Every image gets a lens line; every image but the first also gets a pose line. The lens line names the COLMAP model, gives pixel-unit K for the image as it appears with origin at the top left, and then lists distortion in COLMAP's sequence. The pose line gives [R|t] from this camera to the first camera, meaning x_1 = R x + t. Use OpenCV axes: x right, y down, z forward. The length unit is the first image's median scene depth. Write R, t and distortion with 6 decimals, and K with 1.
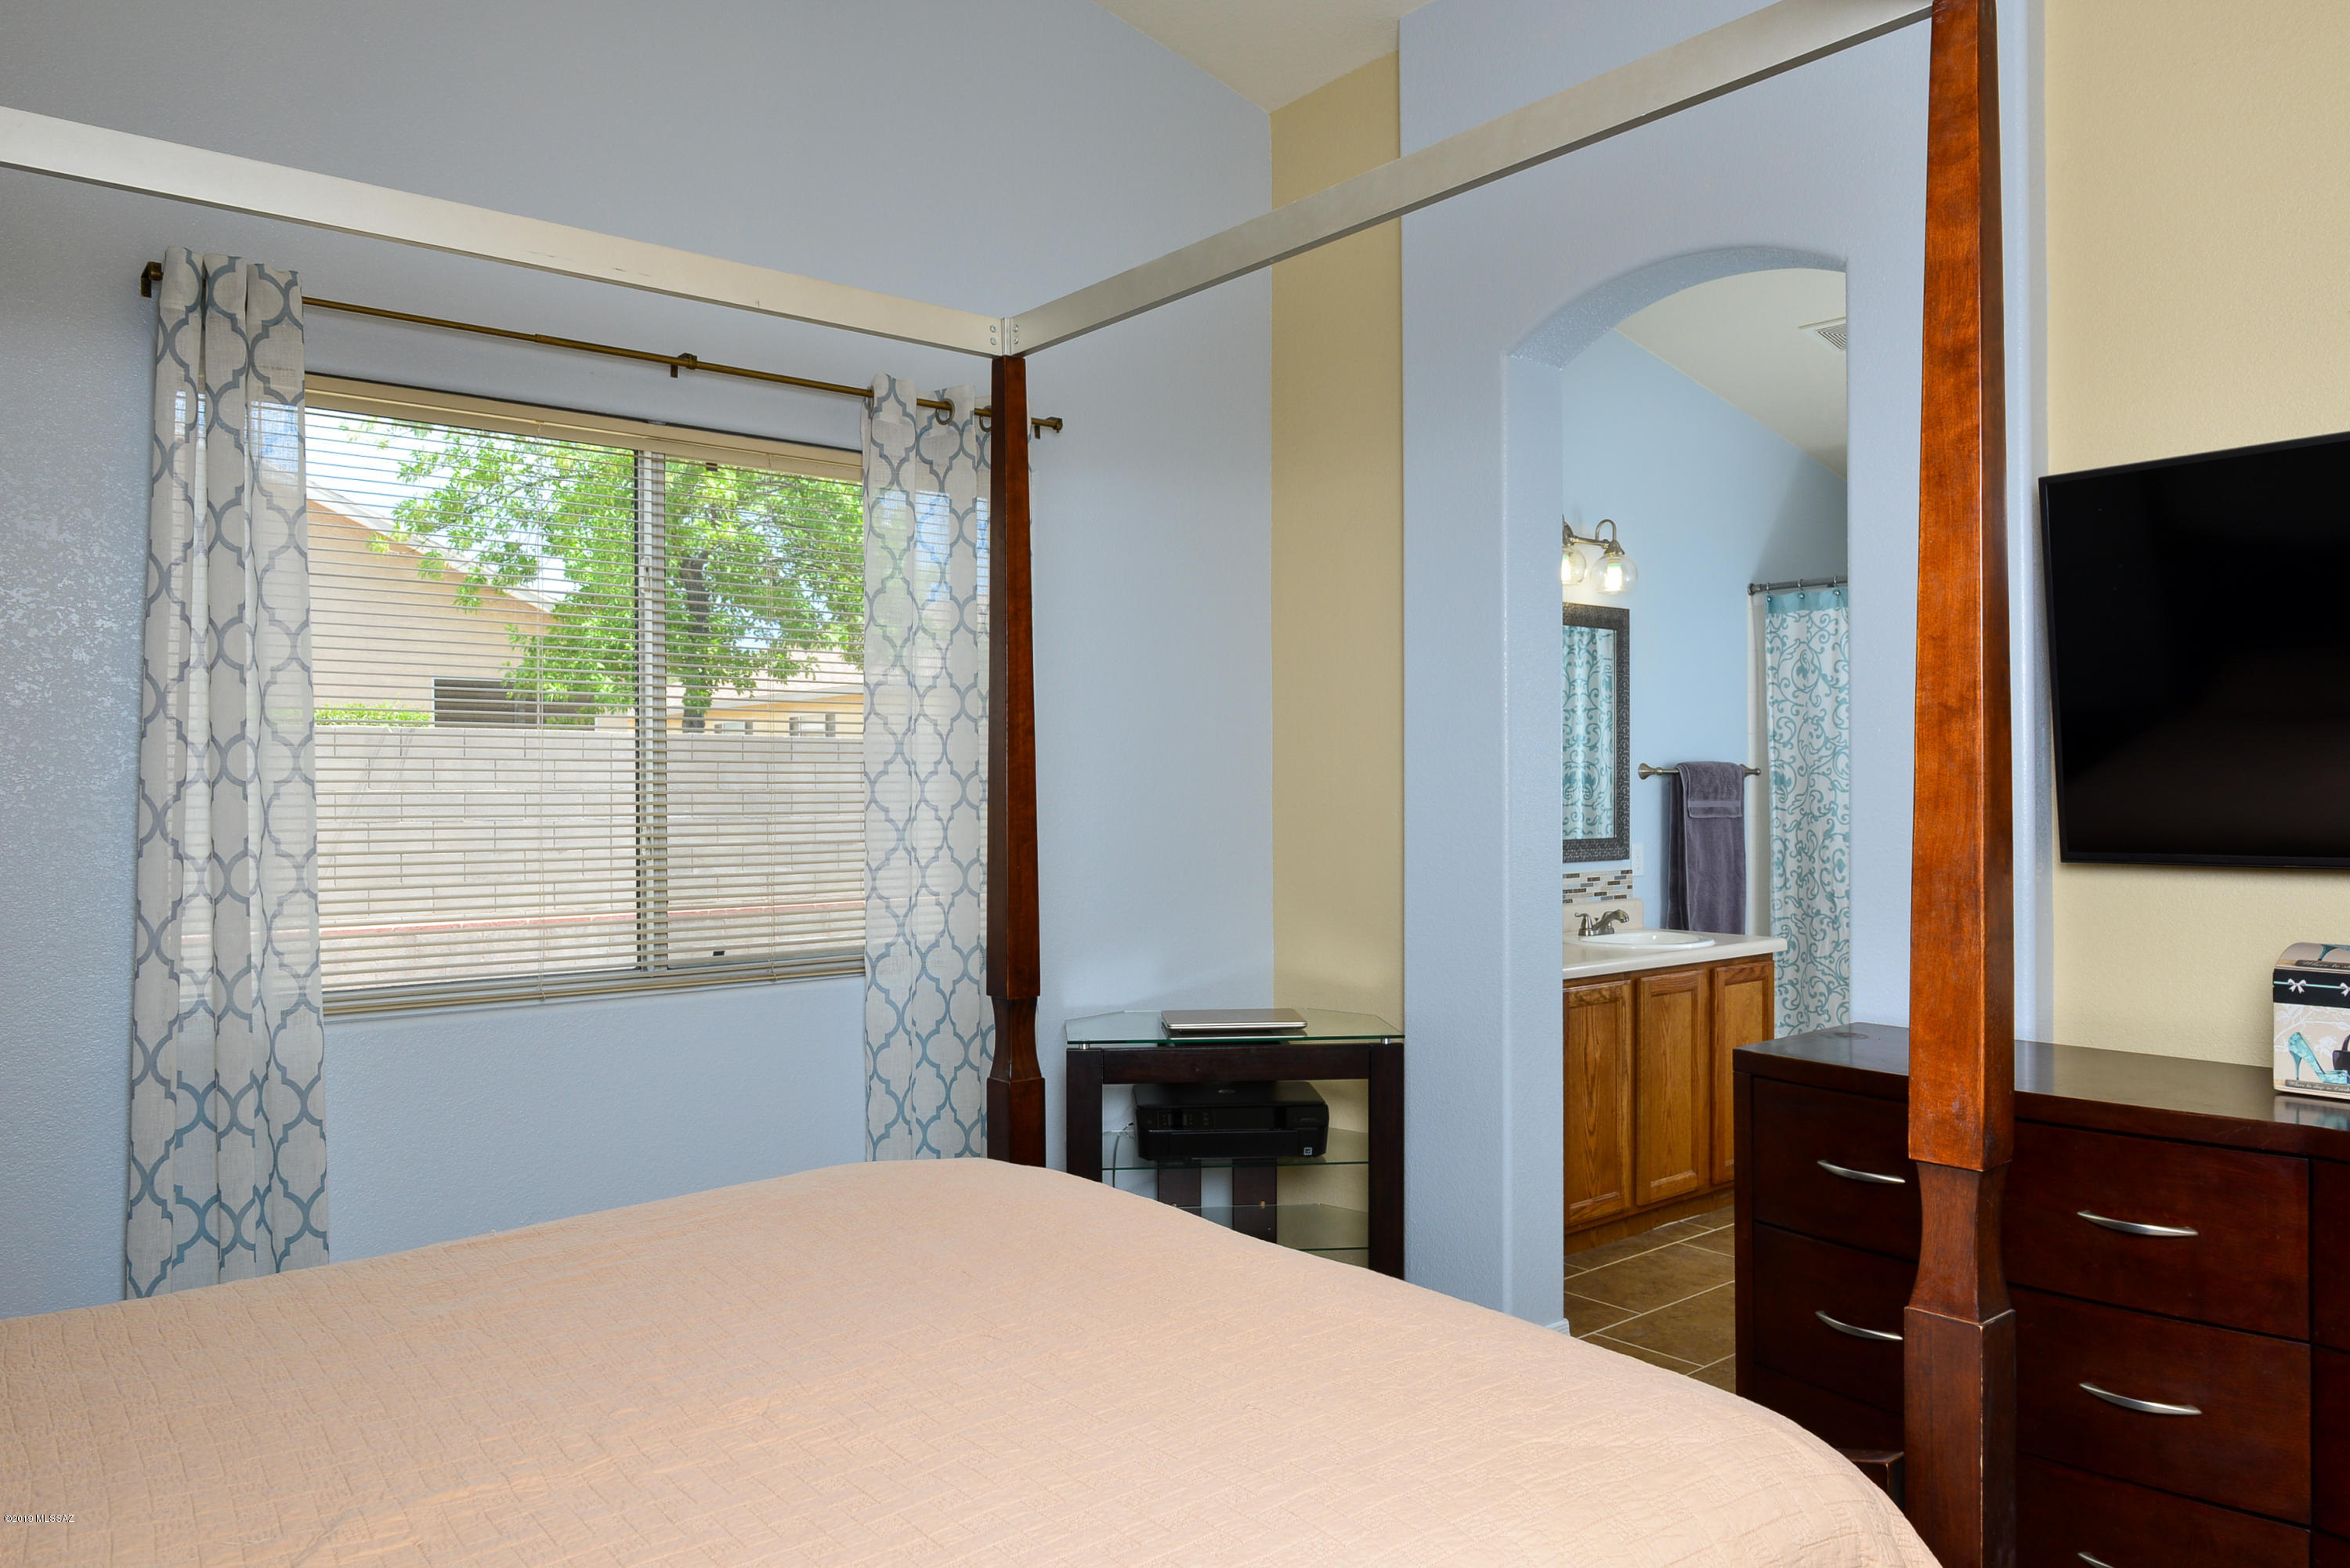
lens RADIAL K [[1599.0, 0, 1177.2], [0, 1599.0, 781.2], [0, 0, 1]] dist [-0.016871, 0.001612]
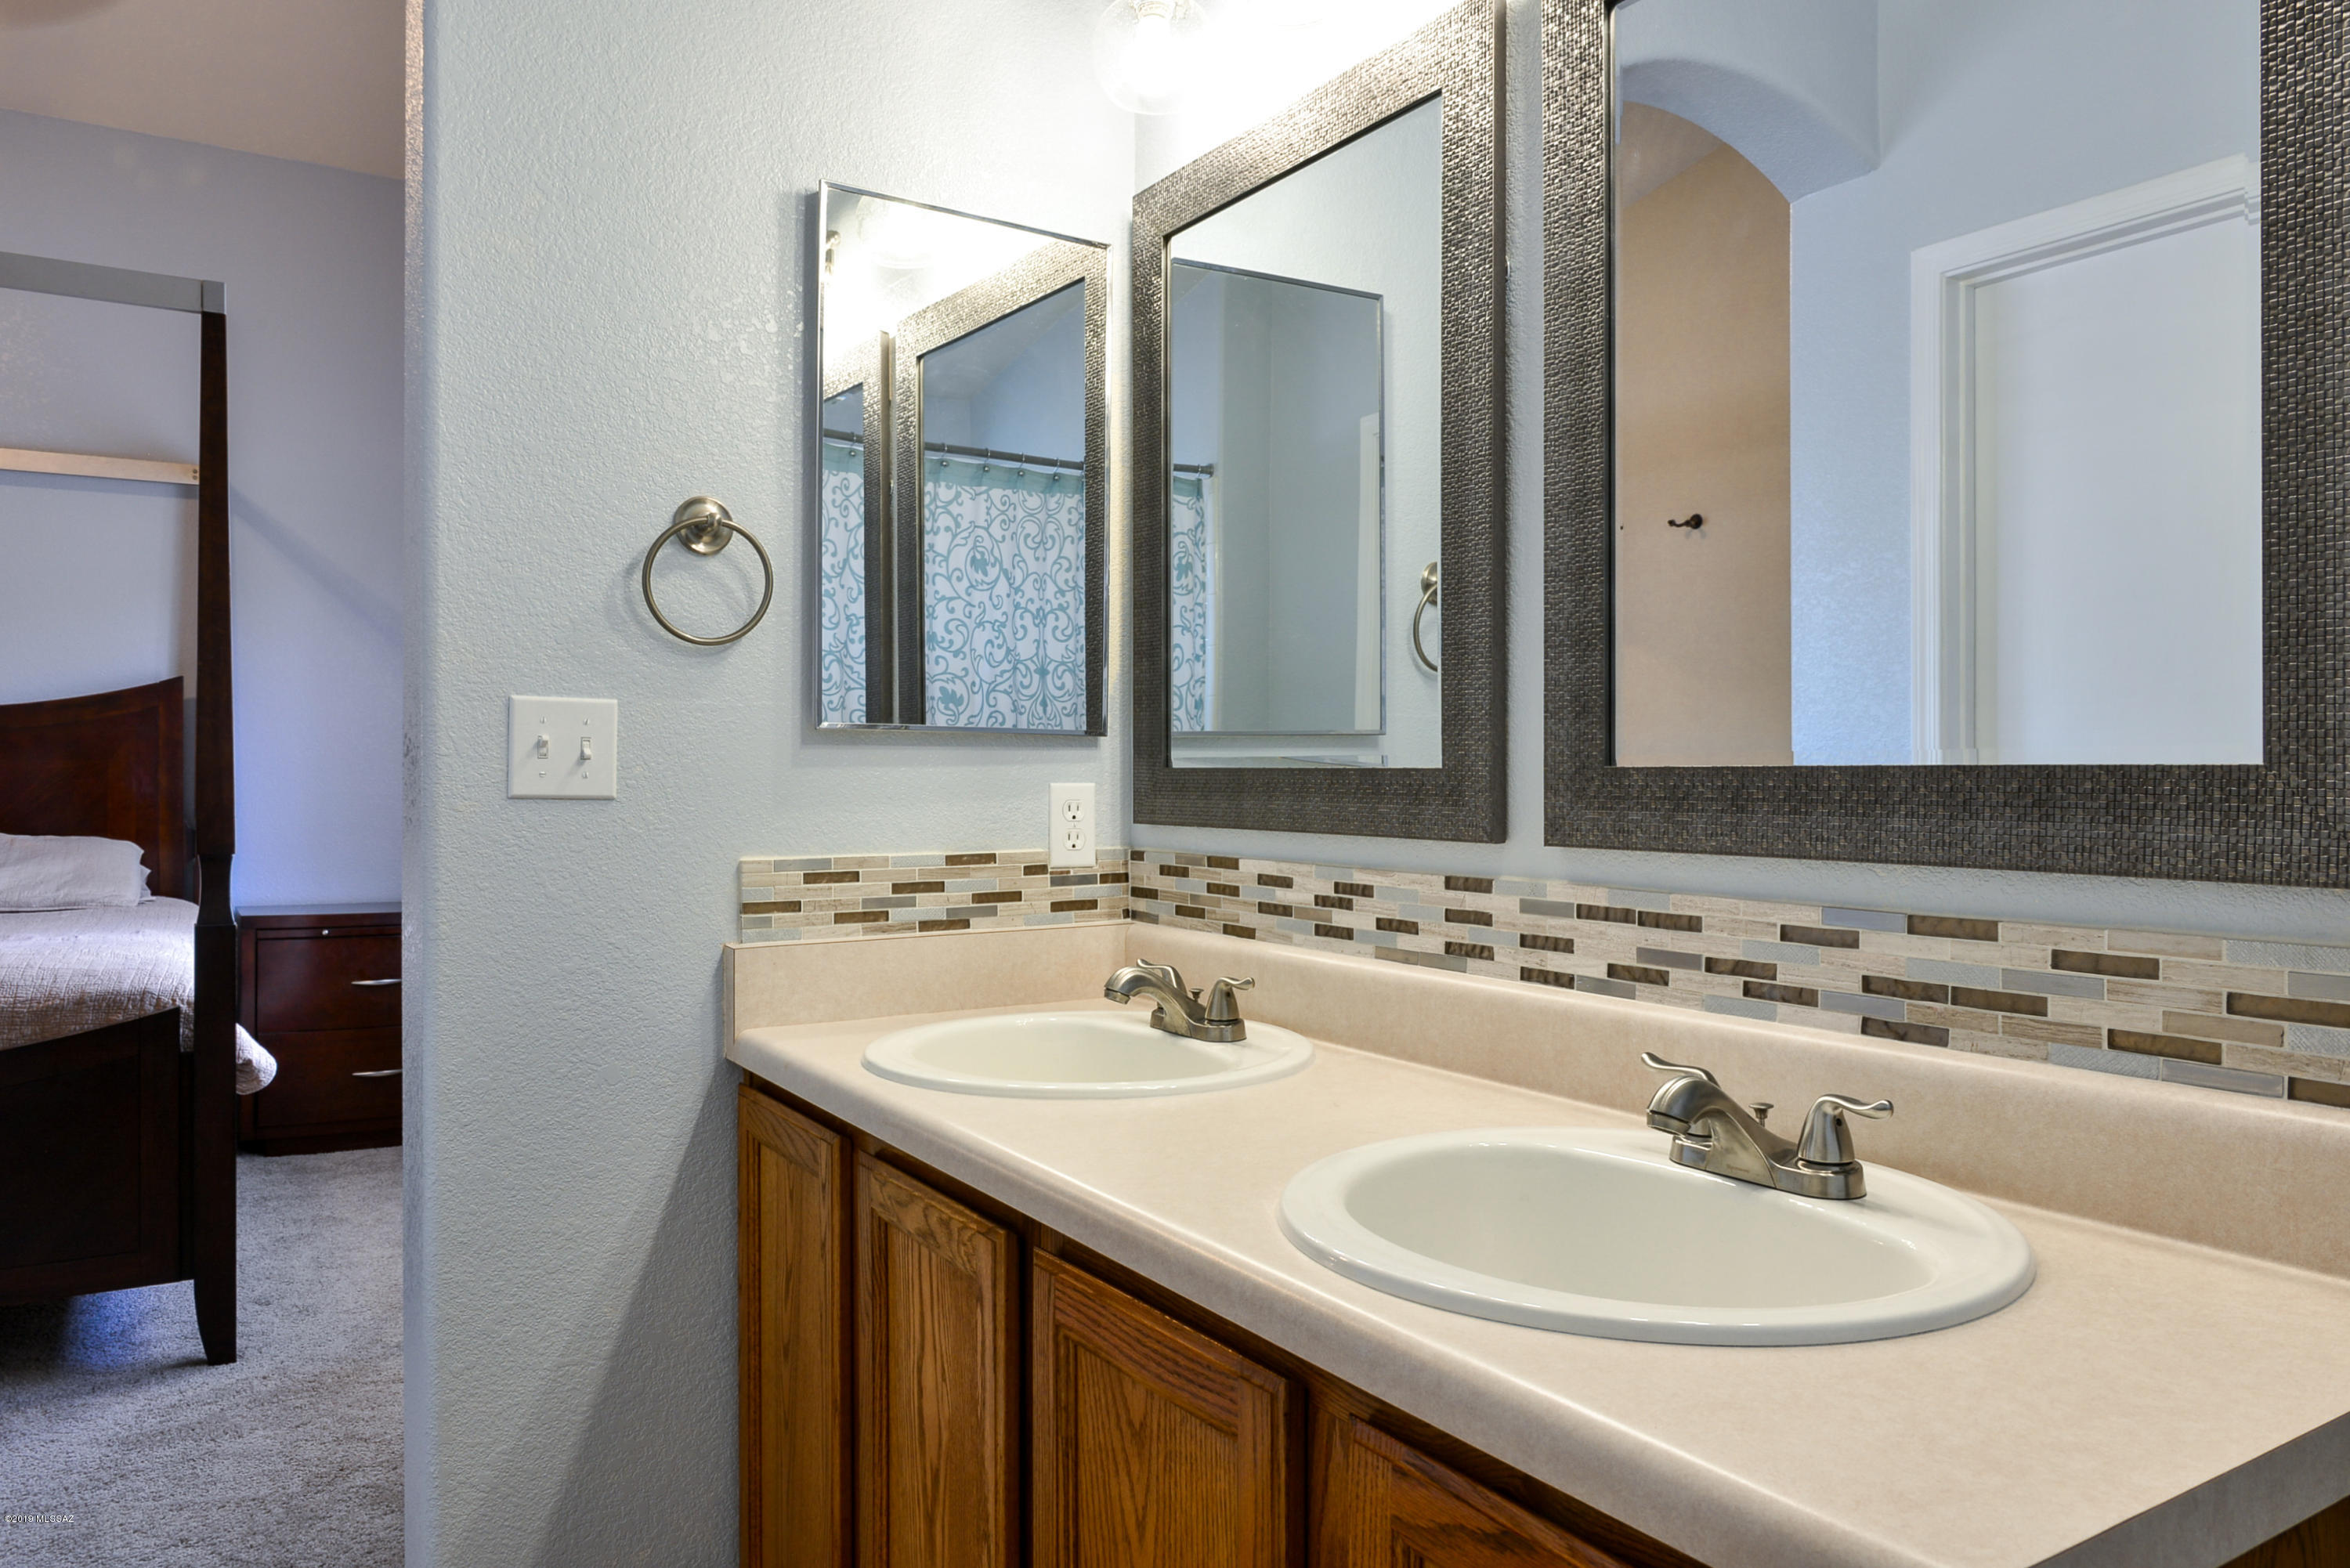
lens RADIAL K [[1599.0, 0, 1177.2], [0, 1599.0, 781.2], [0, 0, 1]] dist [-0.016871, 0.001612]
pose [[-0.124544, 0.021621, -0.991978, 0.465998], [0.020176, 0.999611, 0.019255, 0.030577], [0.992009, -0.017617, -0.124932, 0.882911]]
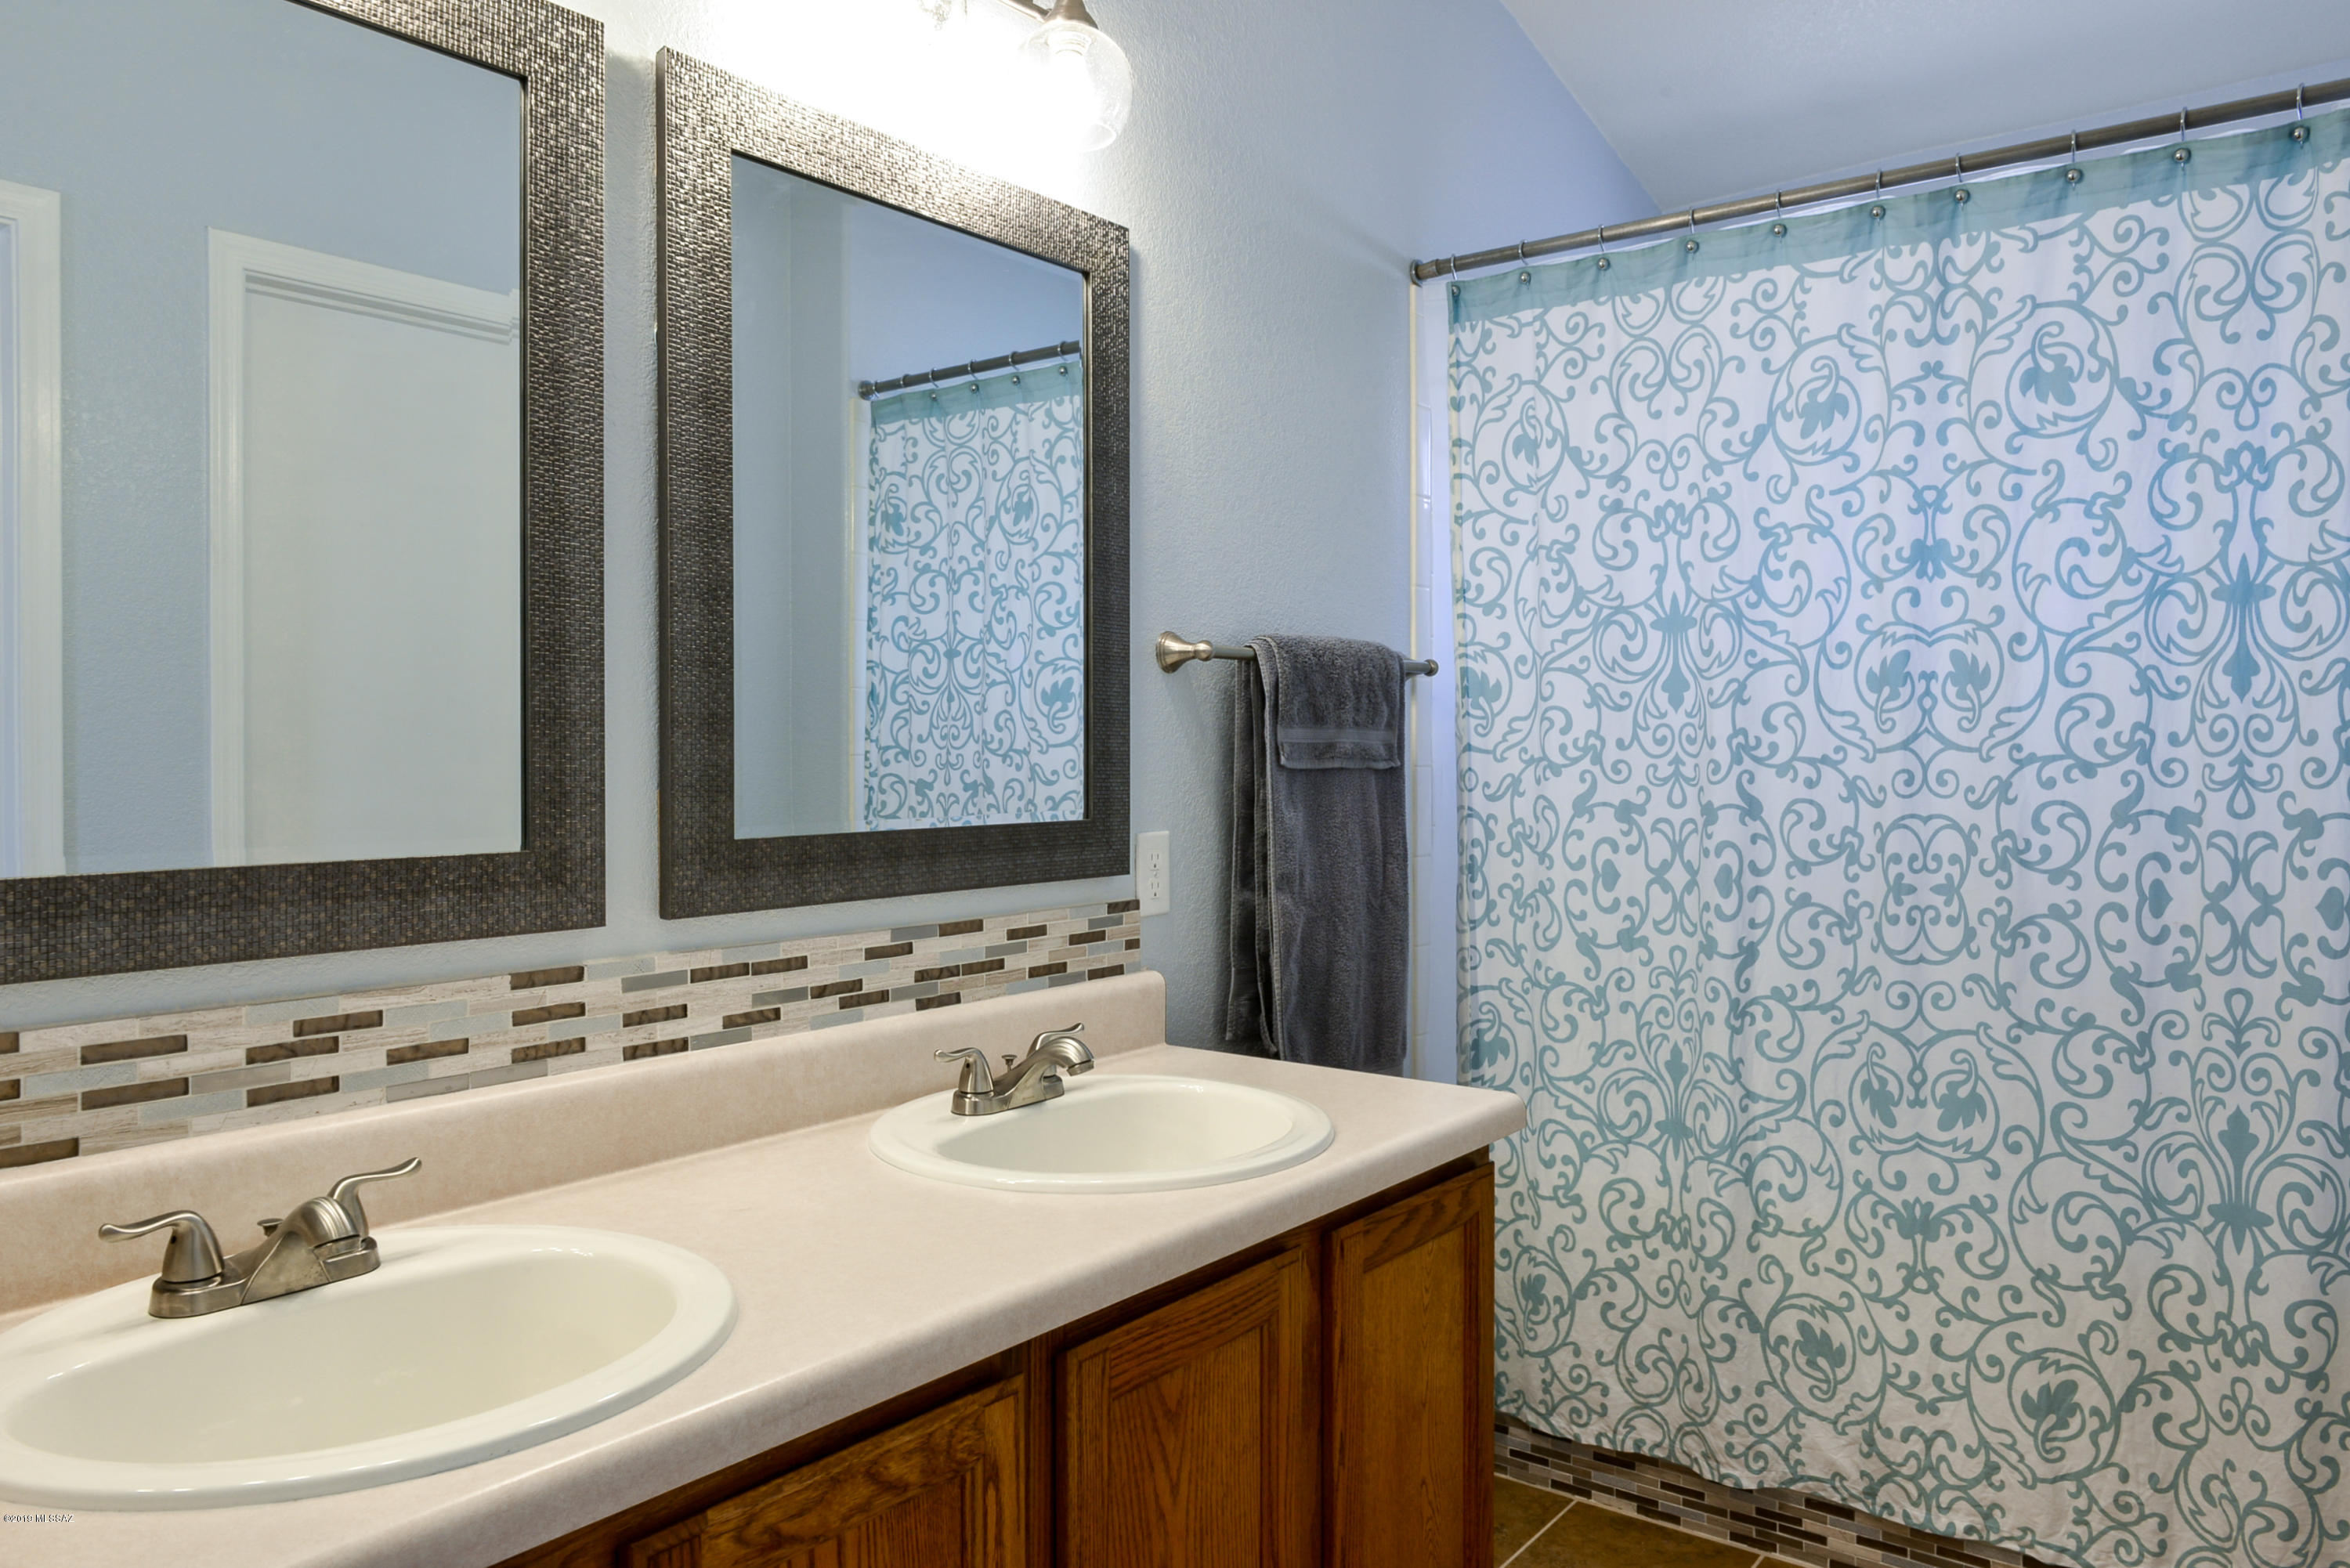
lens RADIAL K [[1599.0, 0, 1177.2], [0, 1599.0, 781.2], [0, 0, 1]] dist [-0.016871, 0.001612]
pose [[0.976264, -0.005882, 0.216505, 0.208523], [0.001213, 0.999764, 0.021692, 0.017540], [-0.216582, -0.020915, 0.976040, 0.611471]]
